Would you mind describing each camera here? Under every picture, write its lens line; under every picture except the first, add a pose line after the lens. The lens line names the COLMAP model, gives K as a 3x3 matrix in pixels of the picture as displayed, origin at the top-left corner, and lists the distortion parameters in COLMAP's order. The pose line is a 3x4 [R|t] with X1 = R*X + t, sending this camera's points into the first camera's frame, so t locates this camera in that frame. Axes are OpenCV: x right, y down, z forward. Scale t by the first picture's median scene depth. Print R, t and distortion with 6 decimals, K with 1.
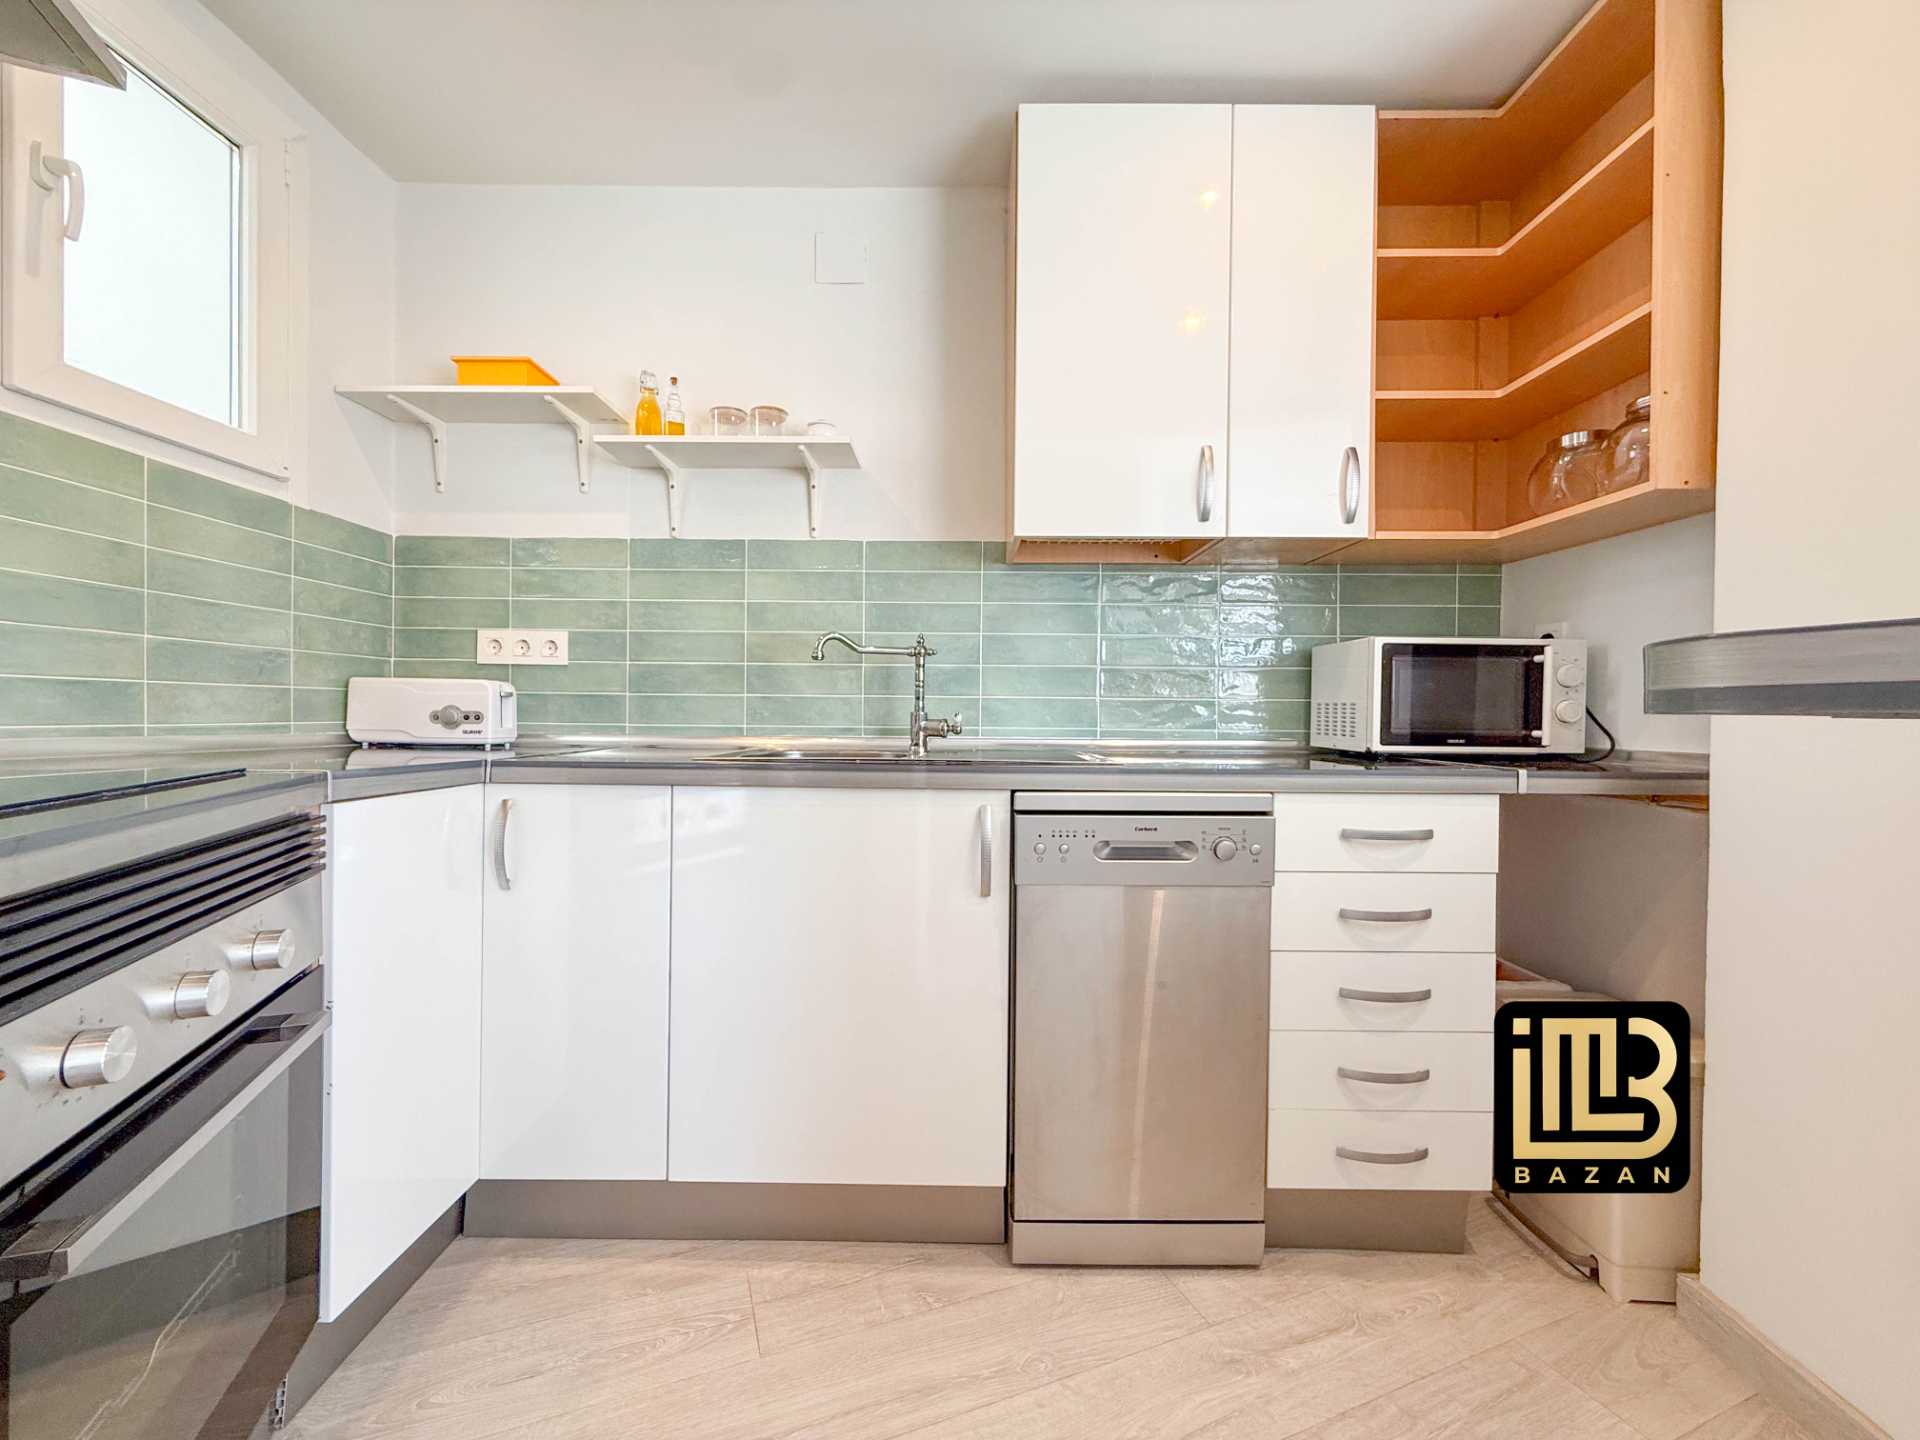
lens RADIAL K [[763.4, 0, 948.6], [0, 763.4, 718.0], [0, 0, 1]] dist [-0.002519, 0.000544]
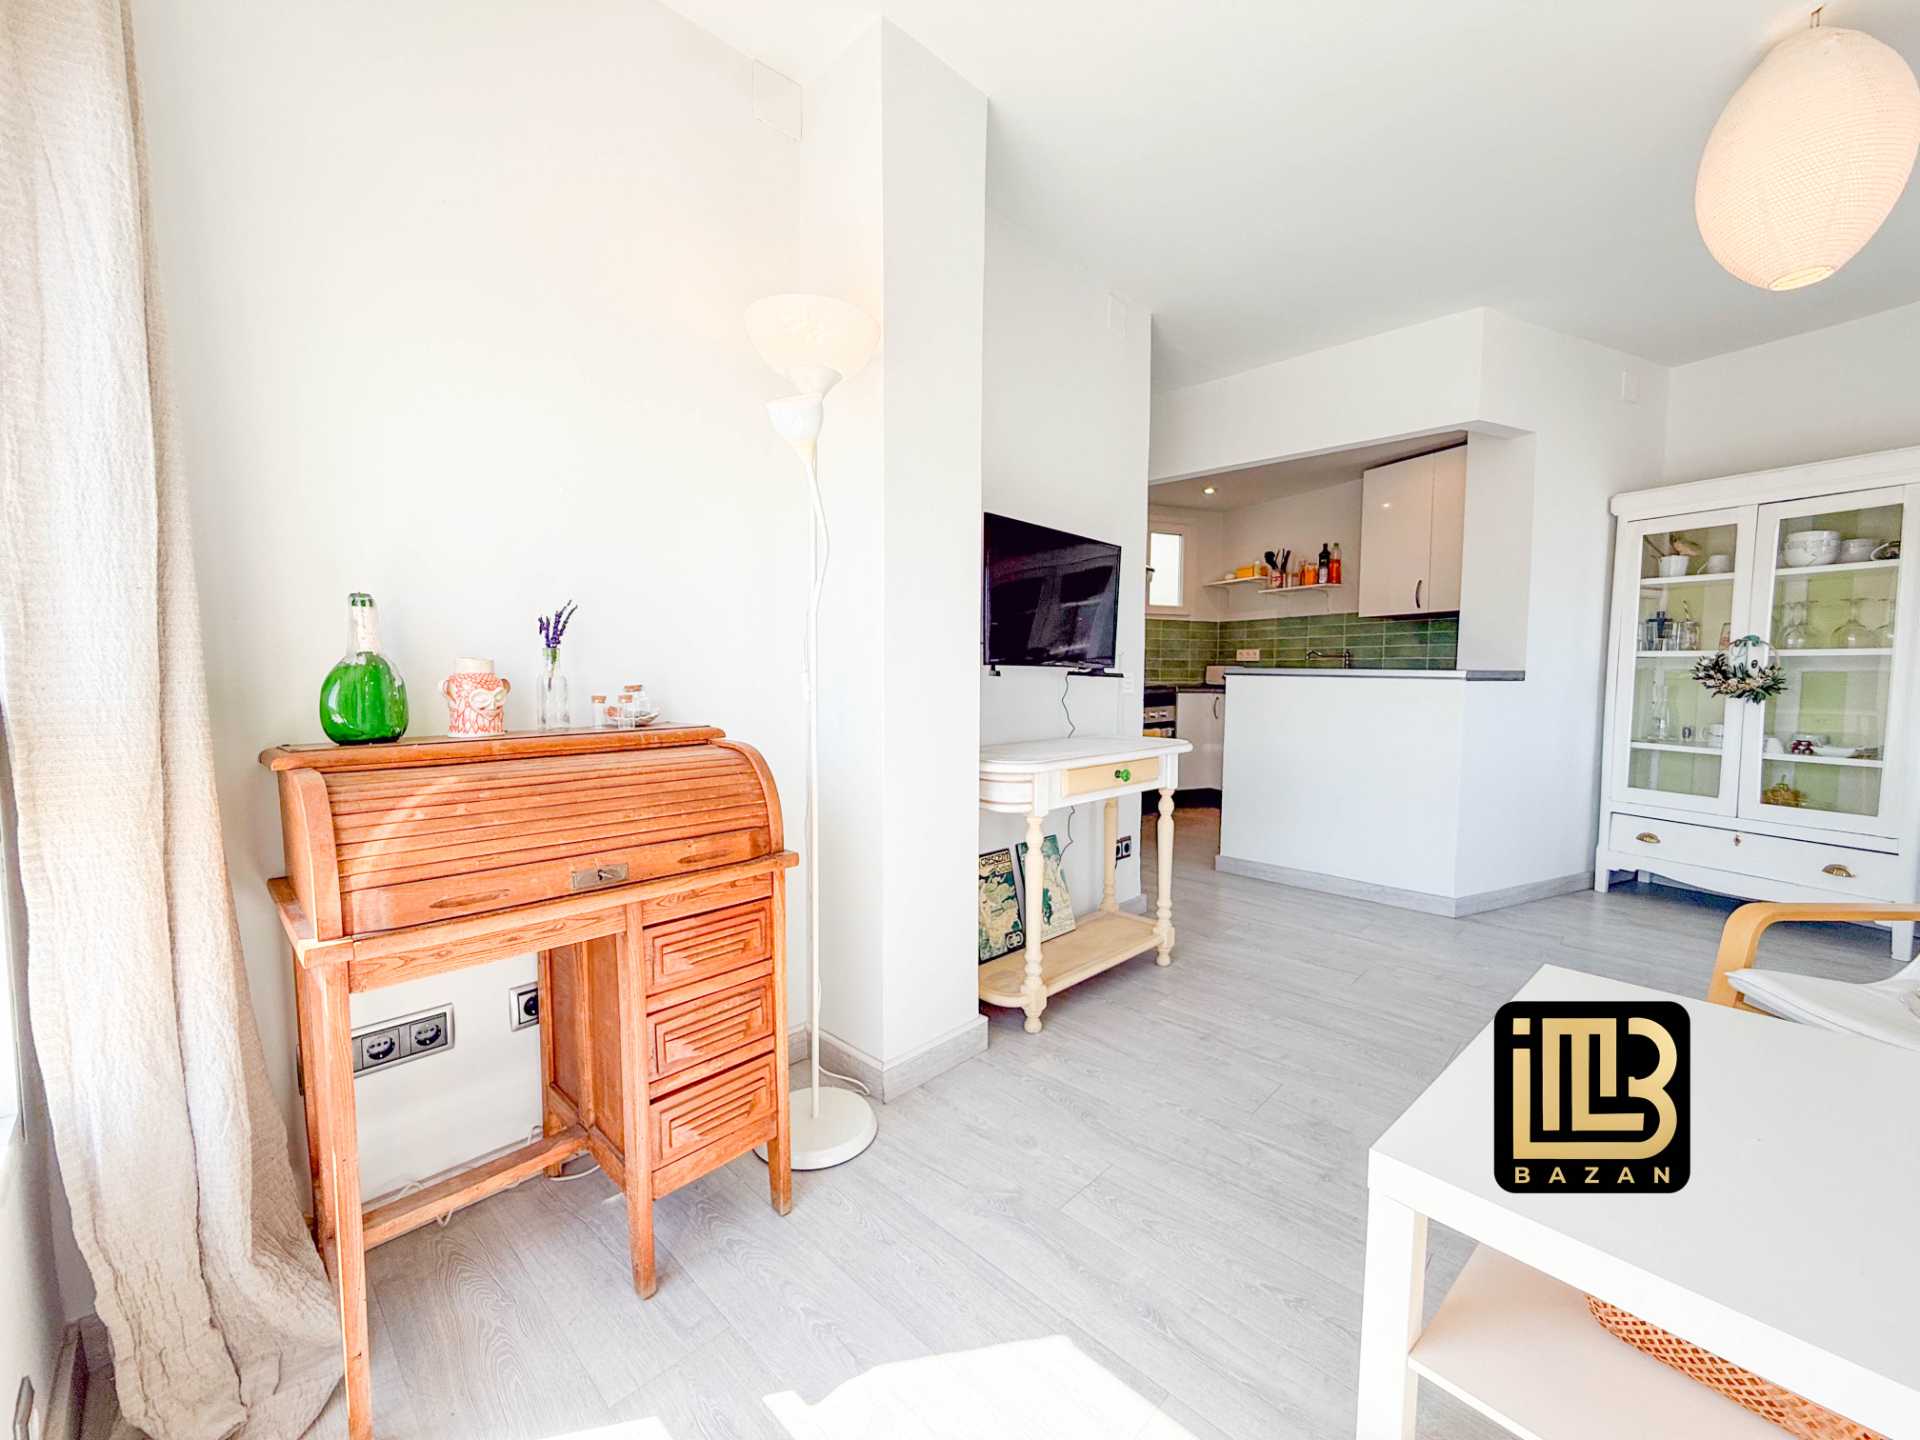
lens RADIAL K [[763.4, 0, 960.2], [0, 763.4, 723.5], [0, 0, 1]] dist [-0.002519, 0.000544]
pose [[0.420904, 0.059249, -0.905168, 2.019661], [-0.013525, 0.998164, 0.059048, 0.018978], [0.907004, -0.012611, 0.420932, -1.564327]]
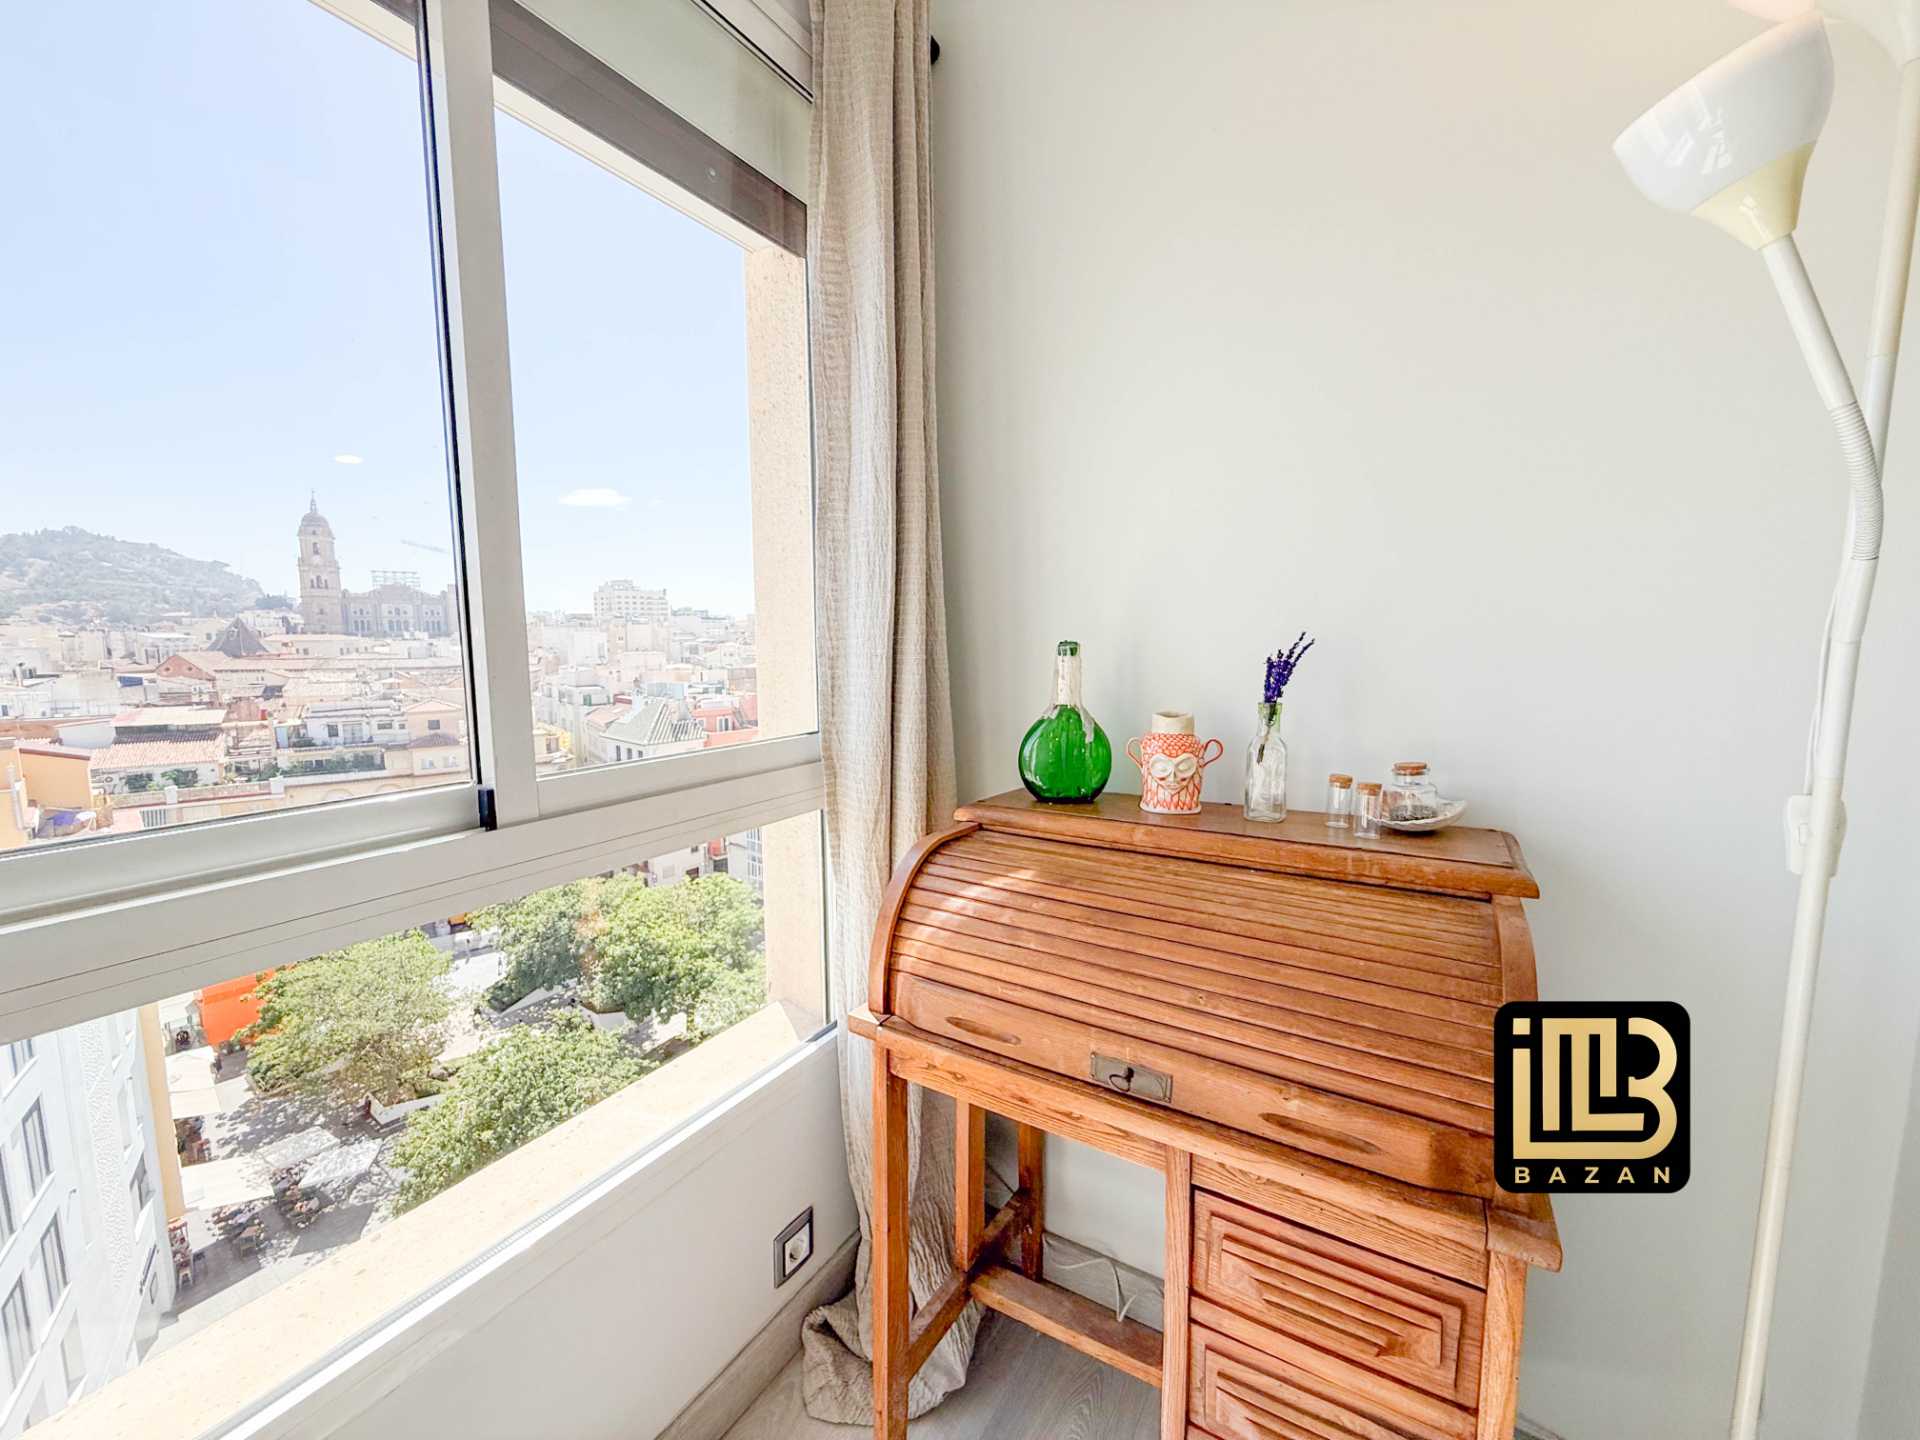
lens RADIAL K [[763.4, 0, 959.4], [0, 763.4, 725.0], [0, 0, 1]] dist [-0.002519, 0.000544]
pose [[-0.795622, 0.066230, -0.602162, 1.640147], [-0.009586, 0.992505, 0.121829, -0.054701], [0.605717, 0.102702, -0.789024, -1.314839]]
